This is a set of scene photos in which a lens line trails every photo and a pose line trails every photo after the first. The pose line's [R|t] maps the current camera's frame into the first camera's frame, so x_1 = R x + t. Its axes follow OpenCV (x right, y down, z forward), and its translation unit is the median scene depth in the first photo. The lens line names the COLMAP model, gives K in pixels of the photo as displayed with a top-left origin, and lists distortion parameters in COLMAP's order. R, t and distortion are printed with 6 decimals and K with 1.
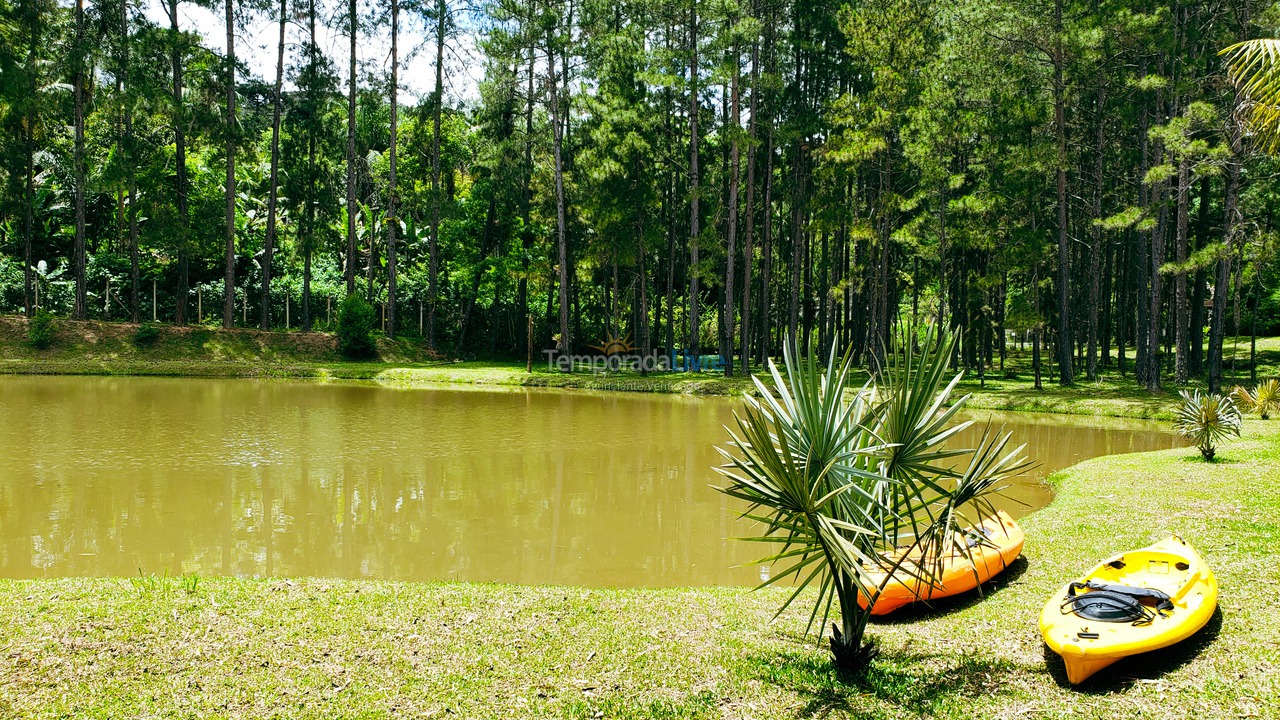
lens RADIAL K [[974.0, 0, 636.6], [0, 974.0, 380.8], [0, 0, 1]] dist [-0.056629, 0.087555]
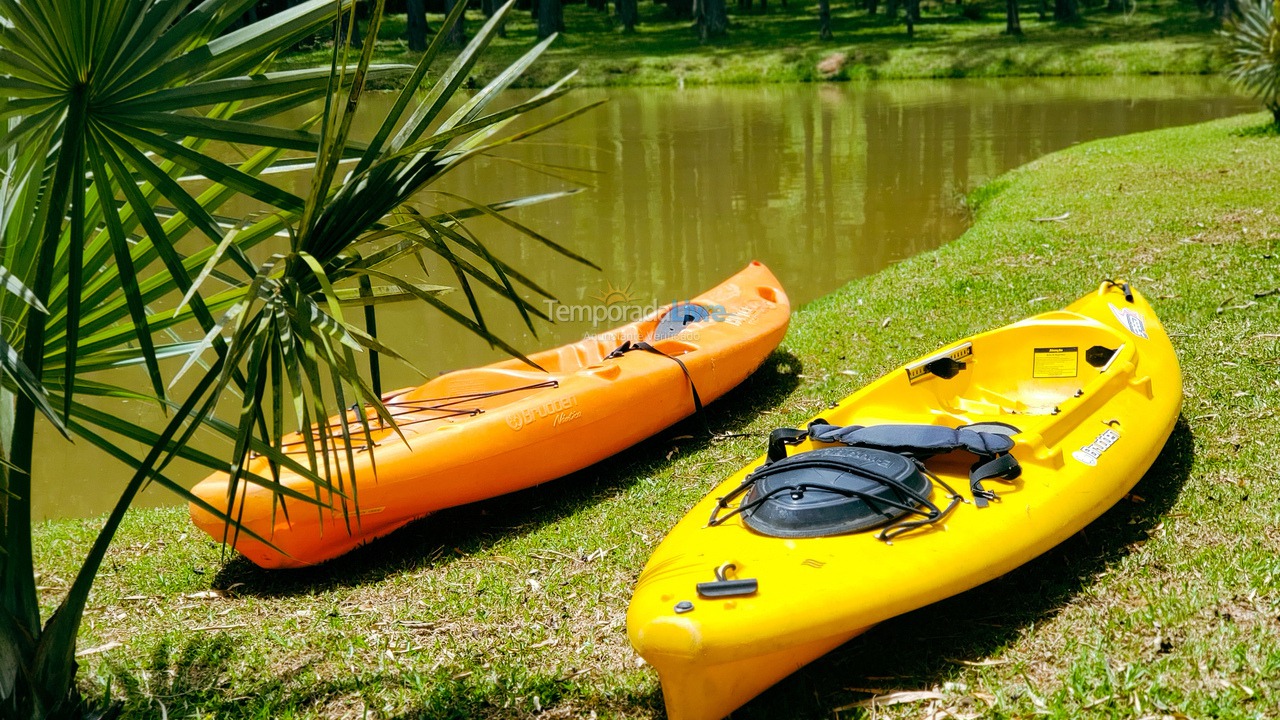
lens RADIAL K [[1835.7, 0, 640.0], [0, 1835.7, 360.0], [0, 0, 1]] dist [0.170179, 0.010627]
pose [[0.981139, -0.092427, 0.169773, 0.021476], [0.064830, 0.984749, 0.161451, 0.004907], [-0.182106, -0.147399, 0.972168, 0.024608]]
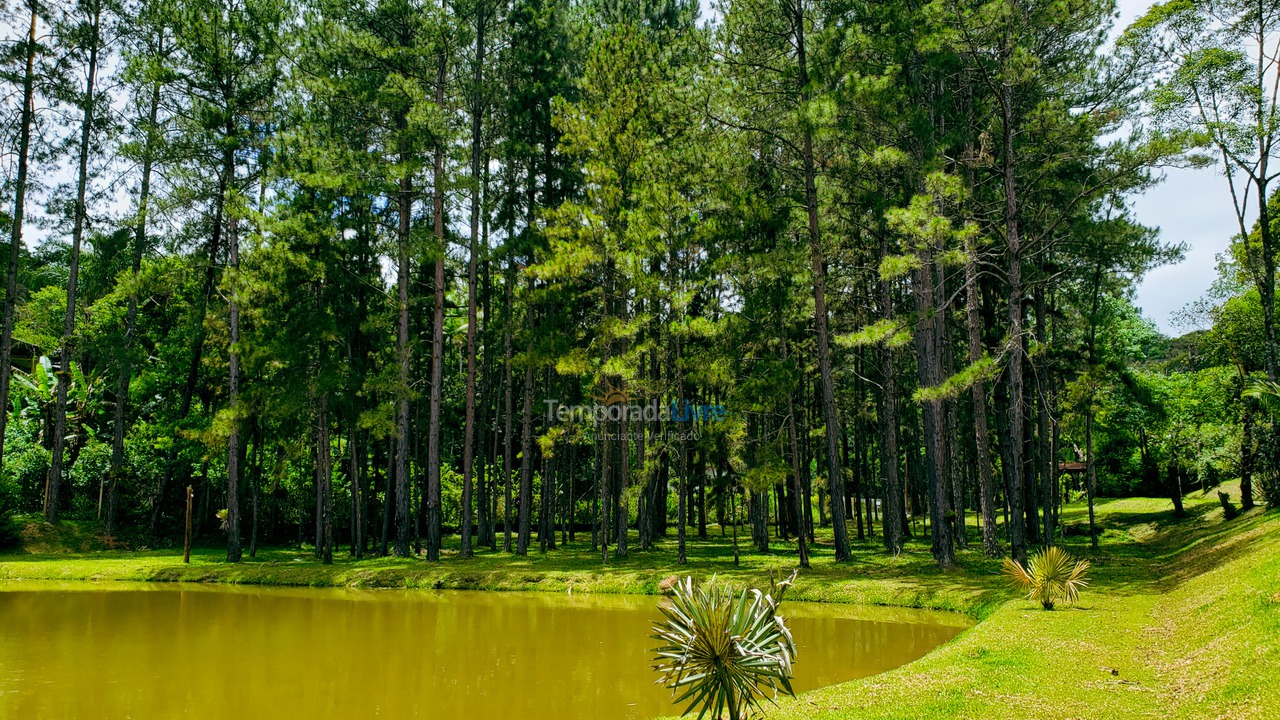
lens RADIAL K [[984.4, 0, 636.9], [0, 984.4, 375.9], [0, 0, 1]] dist [0.053315, -0.091324]
pose [[0.994910, -0.008660, 0.100396, 0.148242], [0.027188, 0.982421, -0.184688, 0.000605], [-0.097032, 0.186478, 0.977656, 0.165272]]
